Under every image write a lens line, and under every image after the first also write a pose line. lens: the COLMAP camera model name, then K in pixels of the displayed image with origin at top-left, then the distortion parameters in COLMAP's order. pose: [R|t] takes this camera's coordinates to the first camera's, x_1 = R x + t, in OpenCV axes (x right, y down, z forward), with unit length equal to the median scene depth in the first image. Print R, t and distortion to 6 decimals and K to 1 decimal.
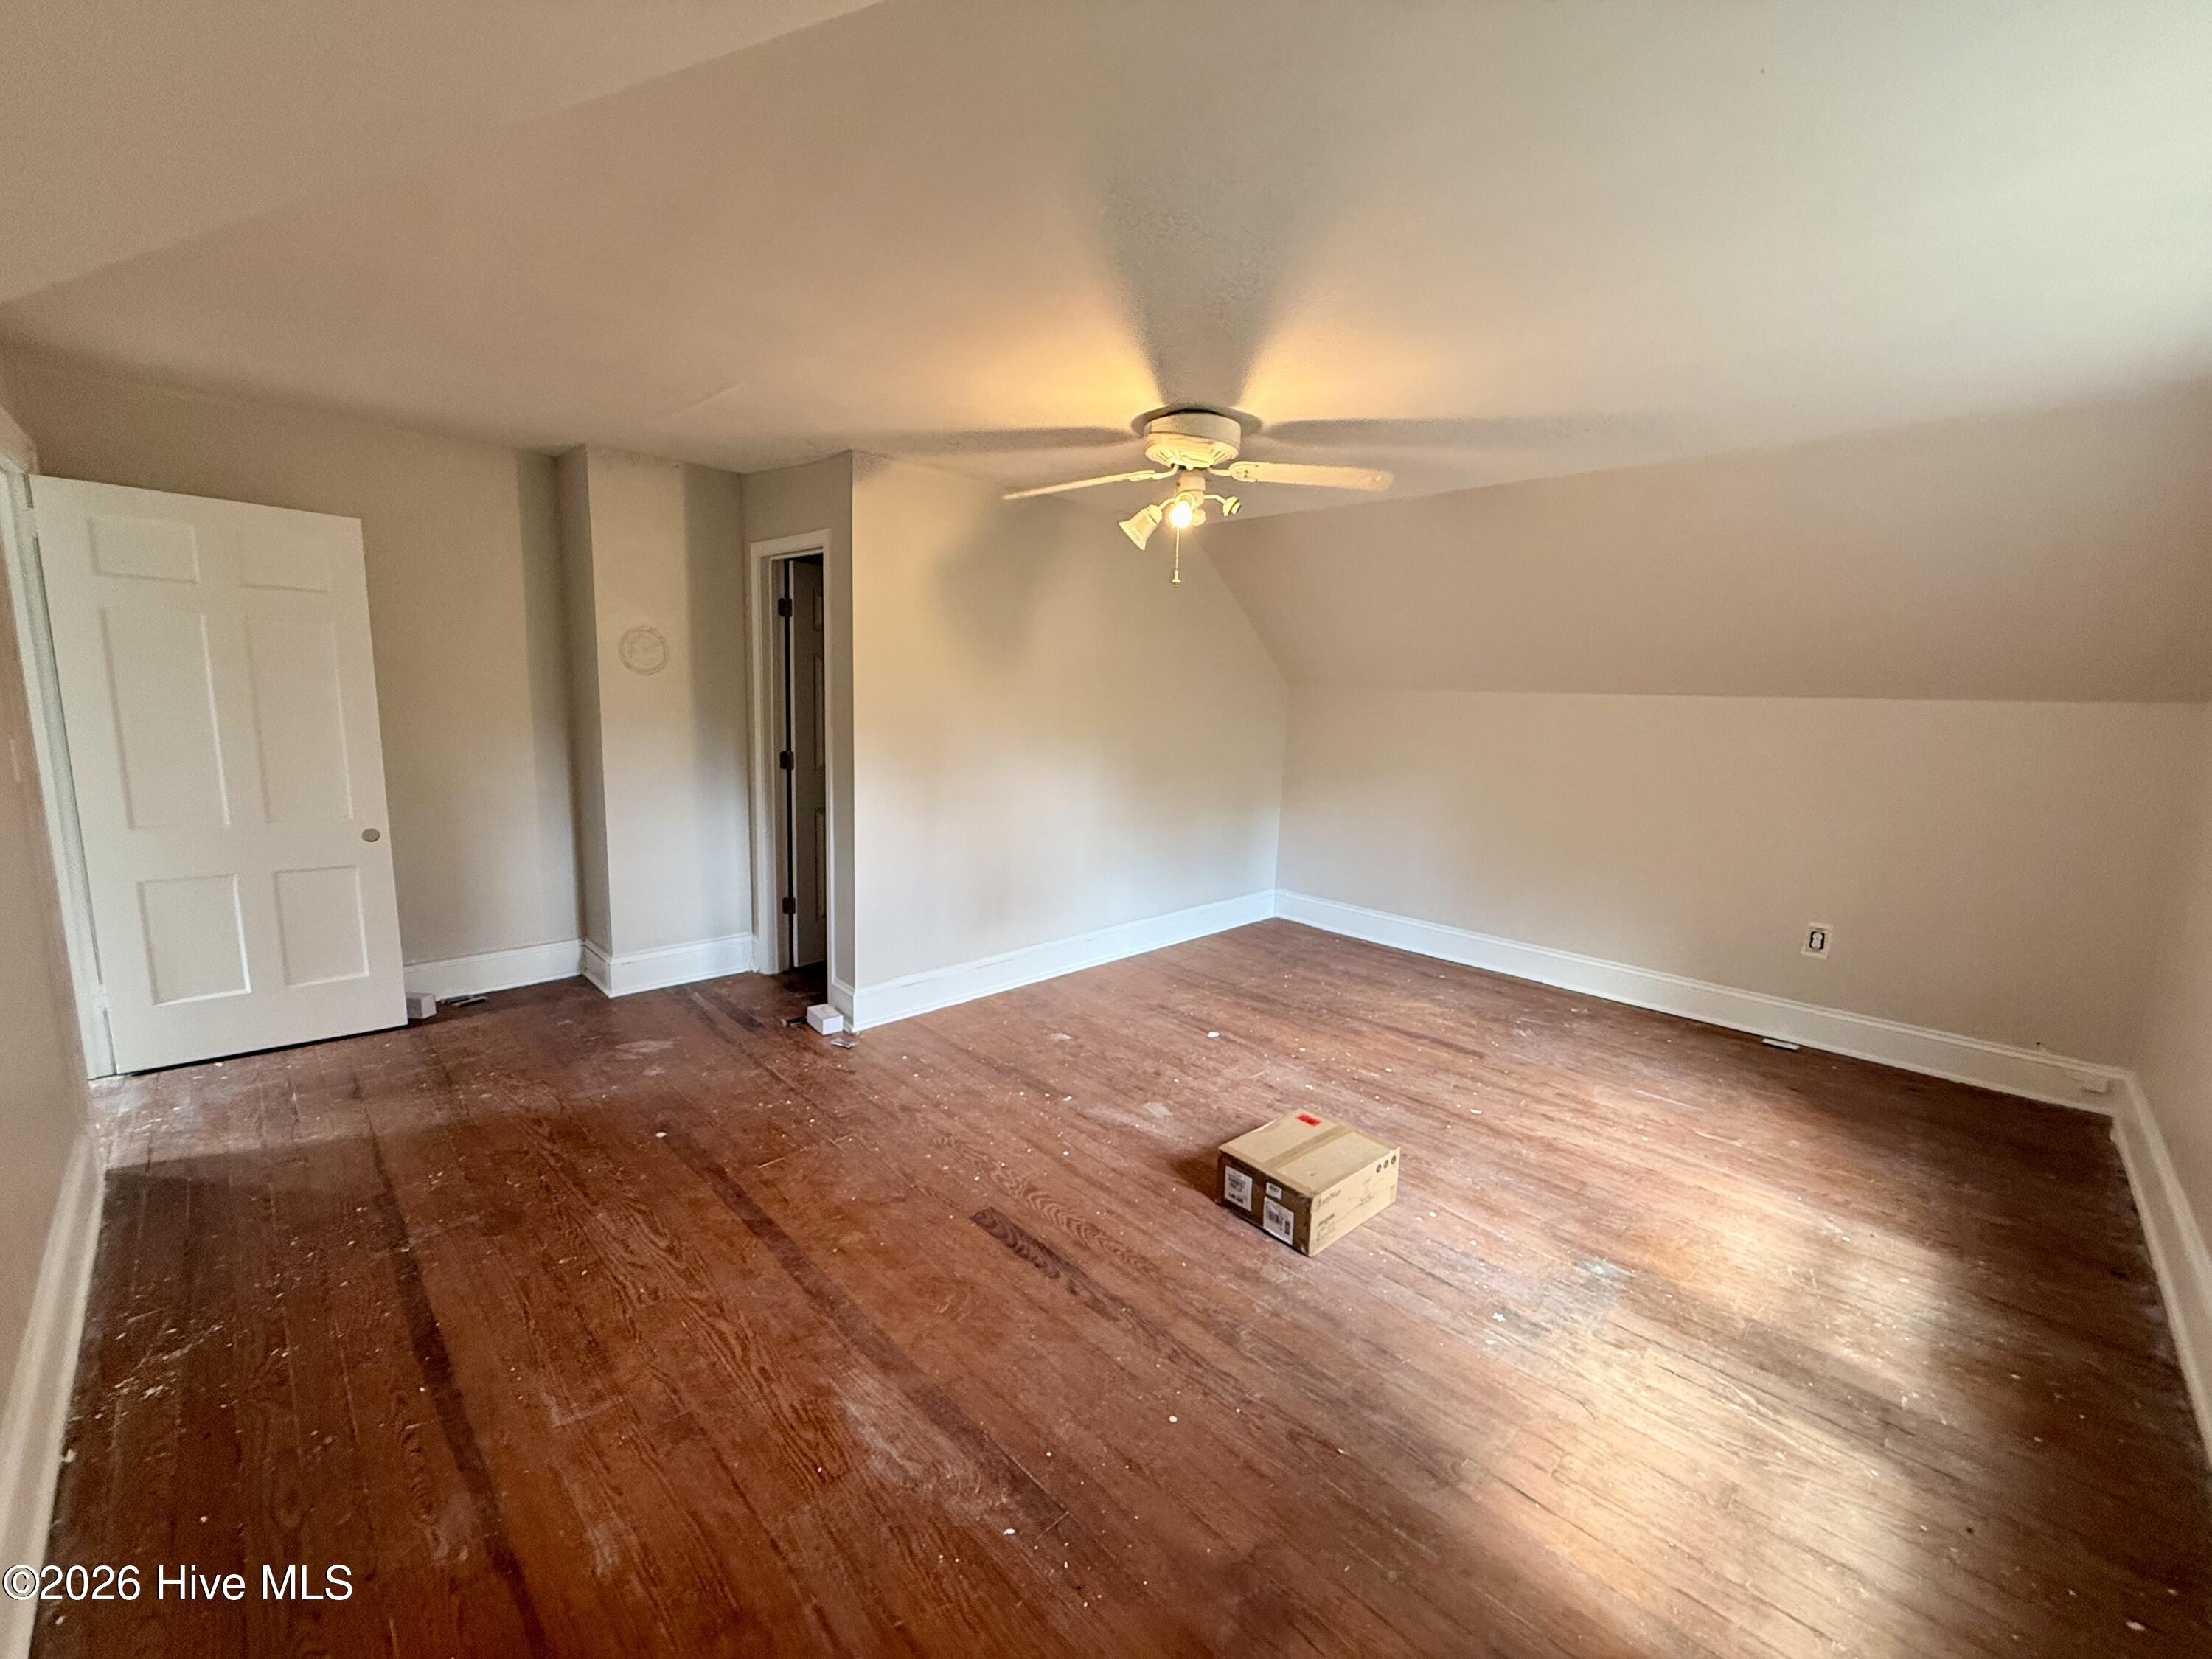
lens RADIAL K [[882.1, 0, 1101.4], [0, 882.1, 830.1], [0, 0, 1]] dist [0.001174, 0.000045]
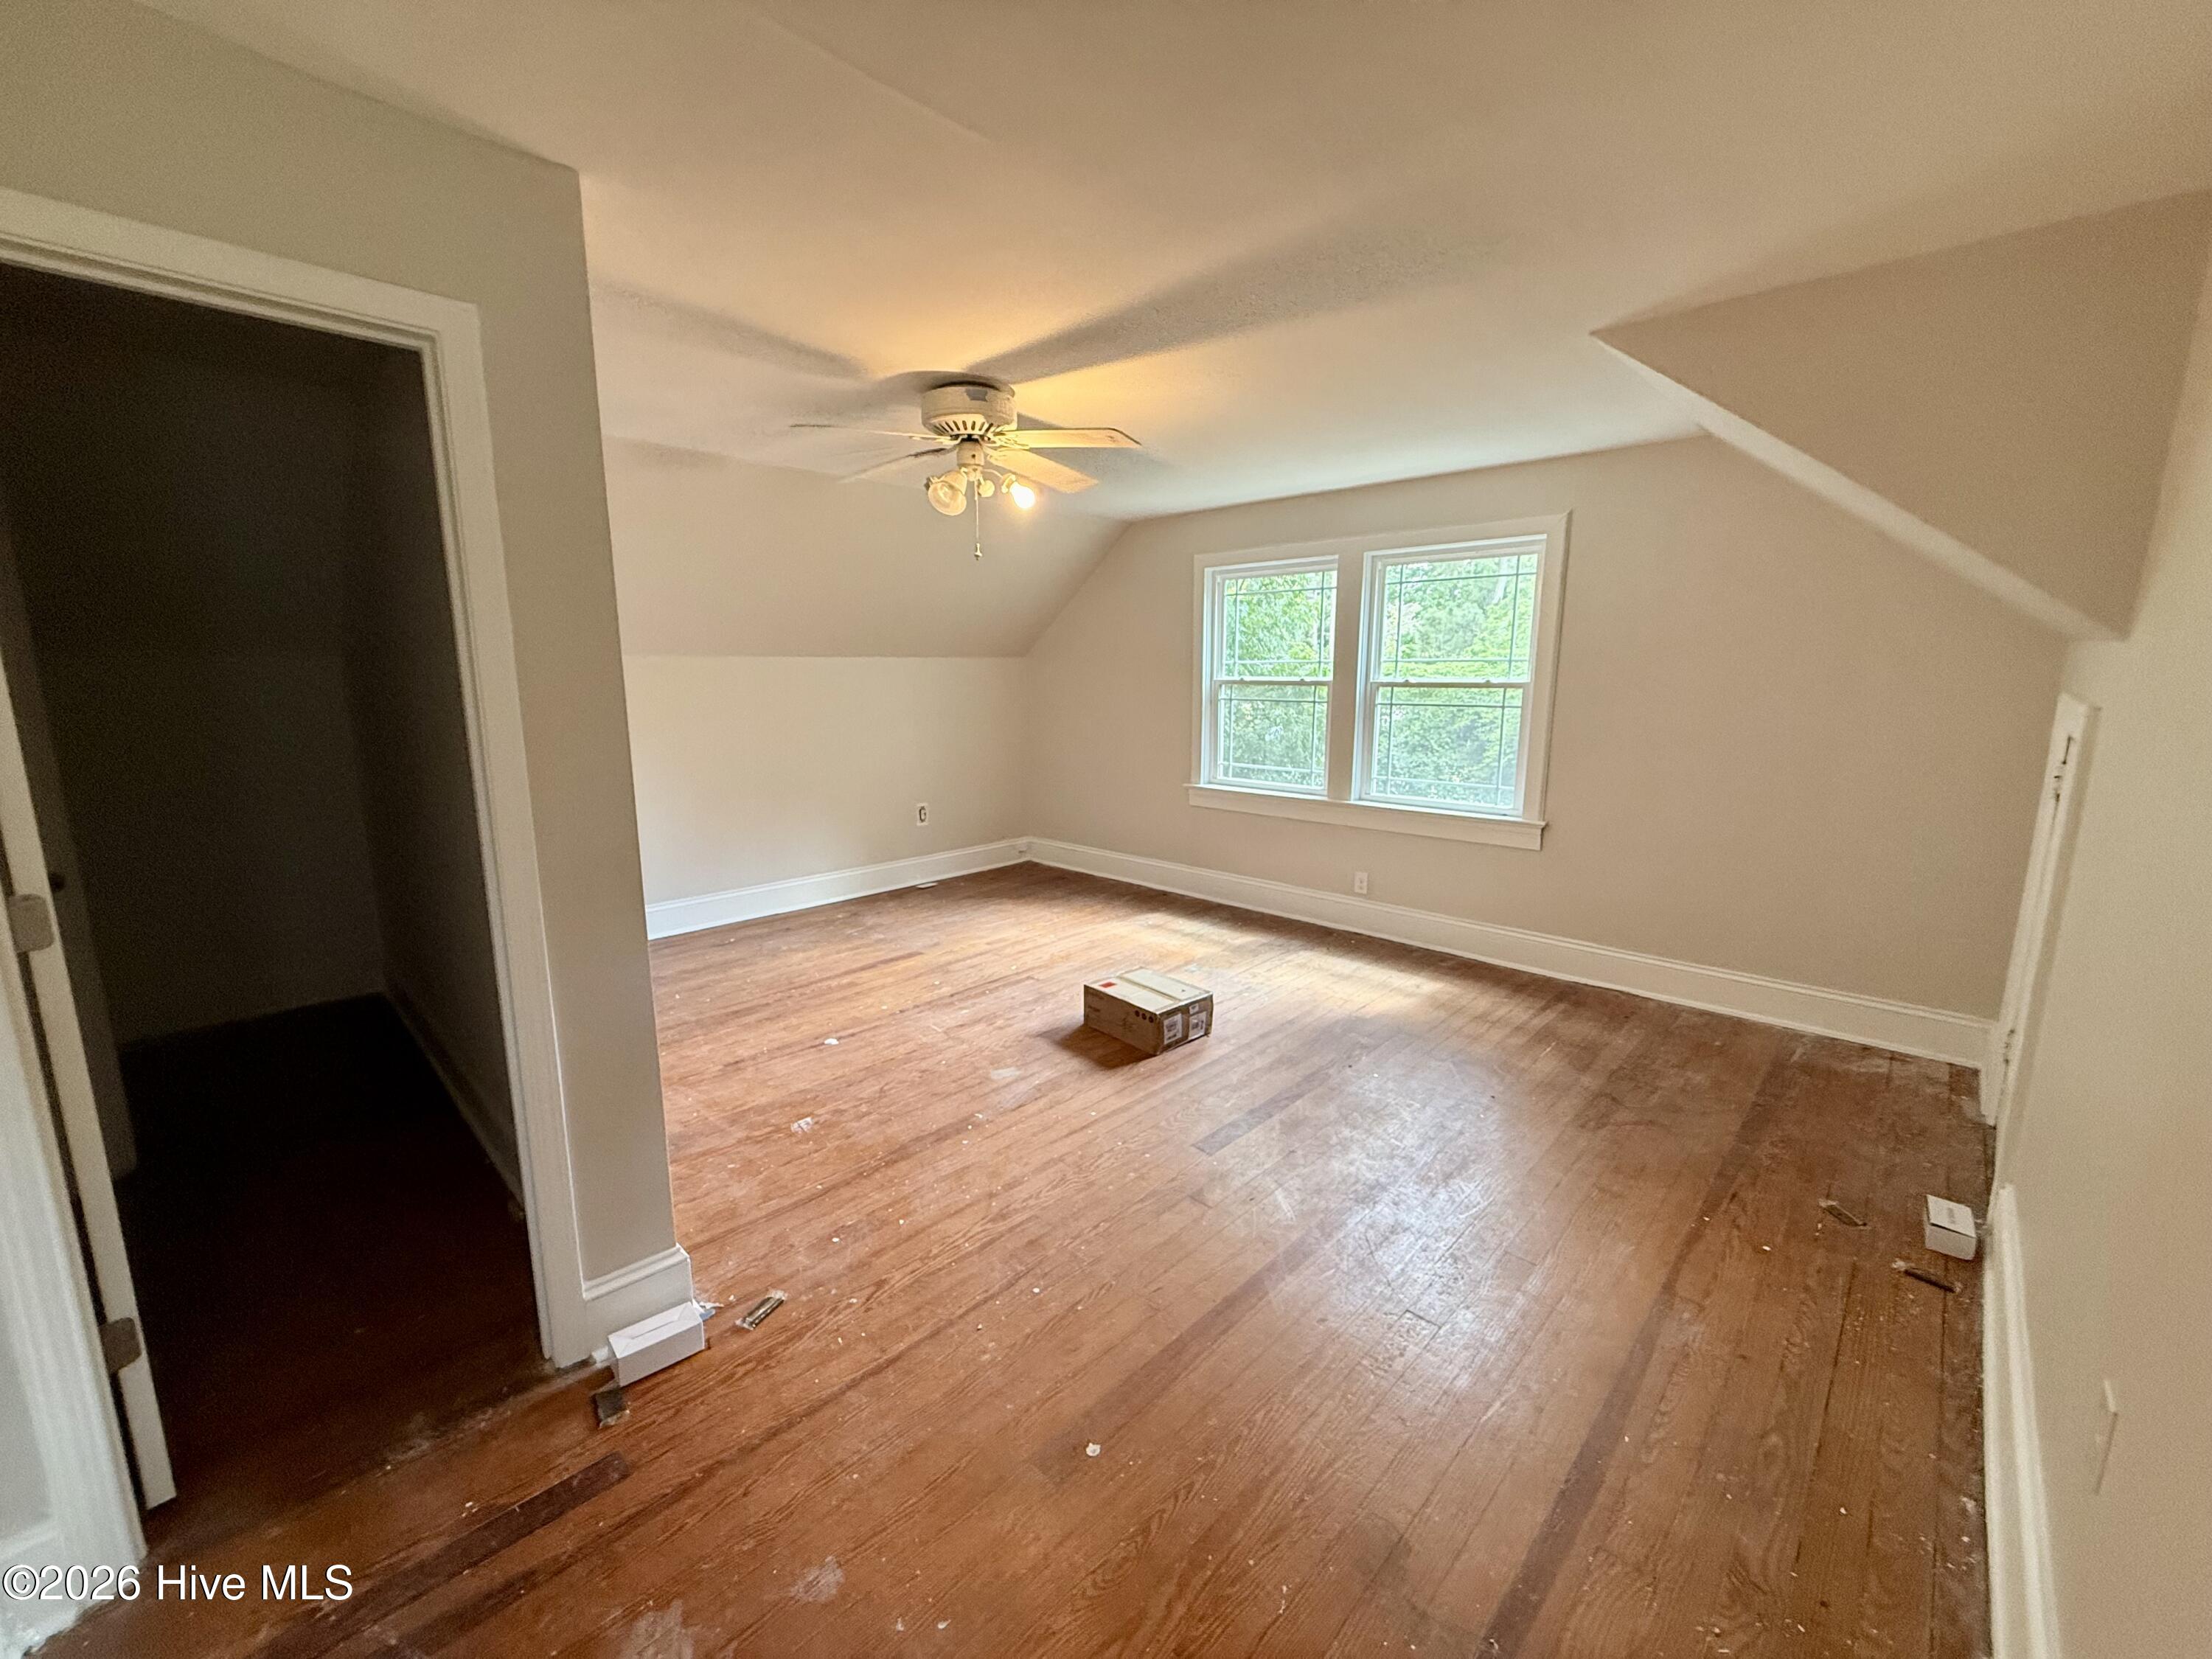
lens RADIAL K [[882.1, 0, 1101.4], [0, 882.1, 830.1], [0, 0, 1]] dist [0.001174, 0.000045]
pose [[-0.021593, -0.211066, 0.977233, -0.805917], [0.154676, 0.964987, 0.211839, -0.144019], [-0.987729, 0.155728, 0.011810, 0.755018]]
